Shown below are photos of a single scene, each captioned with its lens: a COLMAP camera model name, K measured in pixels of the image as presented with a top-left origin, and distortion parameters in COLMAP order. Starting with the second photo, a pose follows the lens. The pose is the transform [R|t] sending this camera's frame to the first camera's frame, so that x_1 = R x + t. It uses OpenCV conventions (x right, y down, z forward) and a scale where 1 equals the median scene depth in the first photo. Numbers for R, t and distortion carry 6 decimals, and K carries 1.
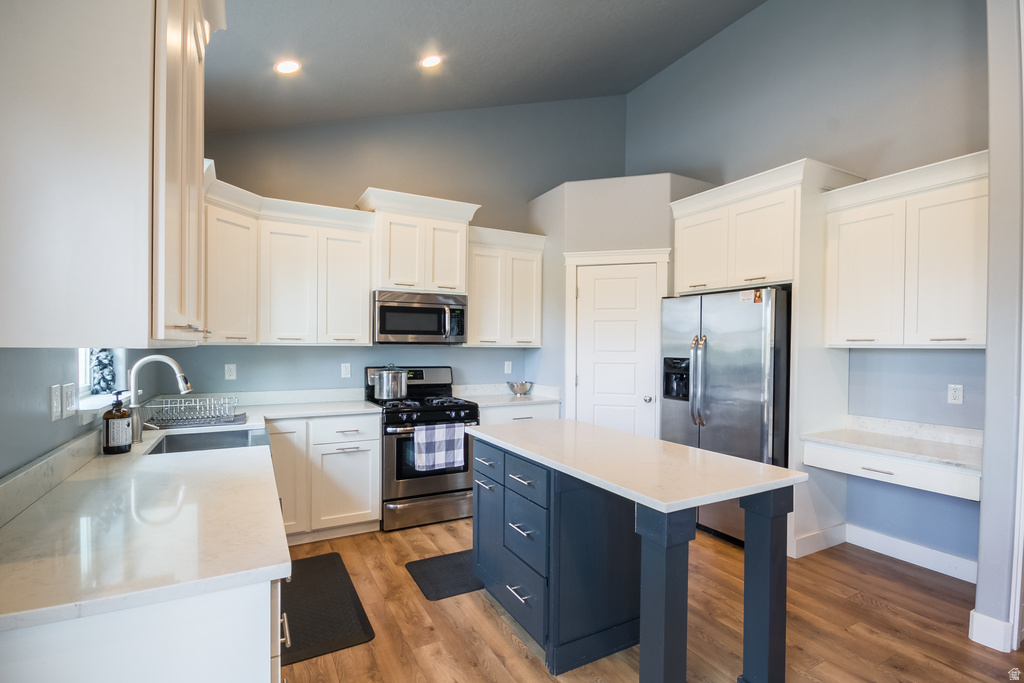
lens RADIAL K [[479.5, 0, 514.8], [0, 479.5, 350.6], [0, 0, 1]] dist [0.005095, -0.009490]
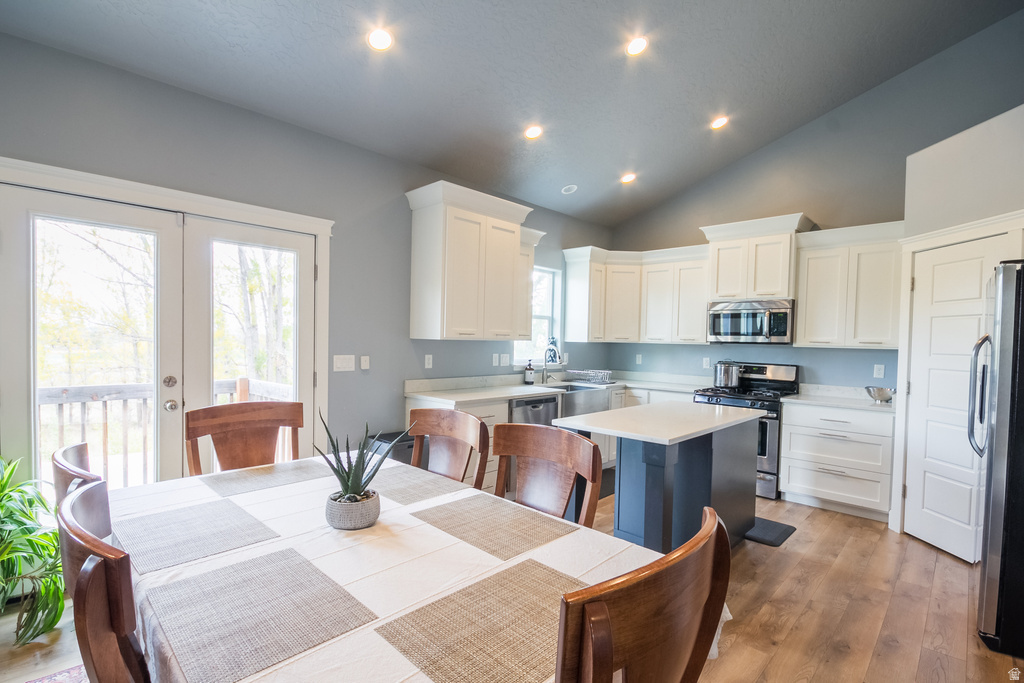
lens RADIAL K [[479.5, 0, 514.8], [0, 479.5, 350.6], [0, 0, 1]] dist [0.005095, -0.009490]
pose [[0.317335, 0.020681, -0.948088, 0.781837], [-0.028934, 0.999508, 0.012118, 0.006744], [0.947872, 0.023586, 0.317777, 0.075422]]
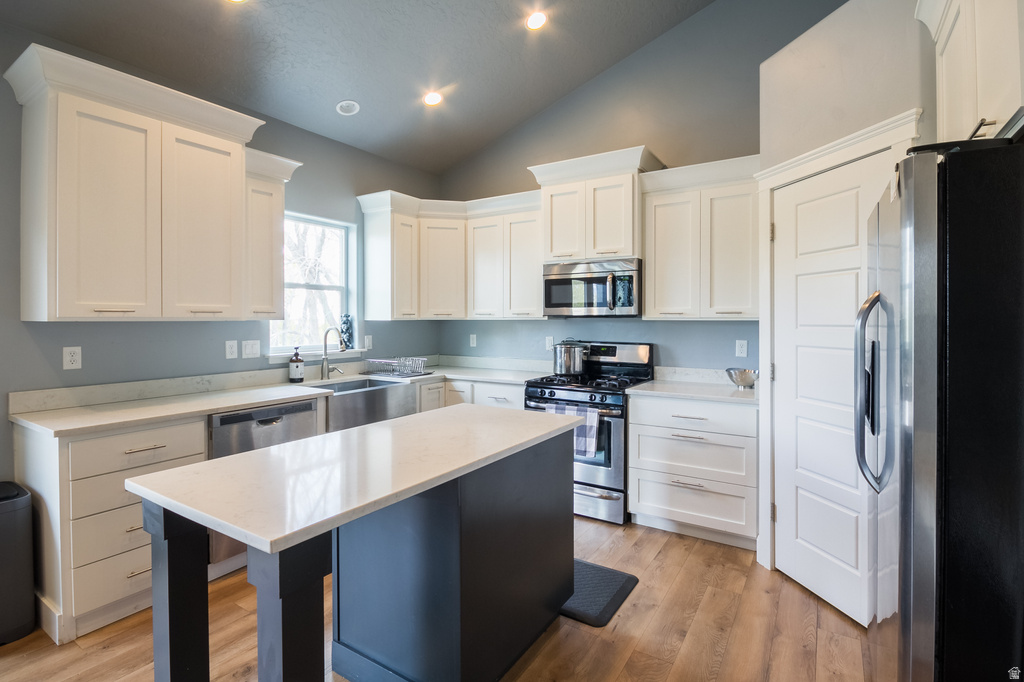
lens RADIAL K [[489.1, 0, 515.9], [0, 489.1, 318.3], [0, 0, 1]] dist [-0.002087, 0.000184]
pose [[0.491658, -0.010568, -0.870724, 0.572822], [-0.003177, 0.999898, -0.013929, 0.002188], [0.870783, 0.009614, 0.491574, 0.433087]]
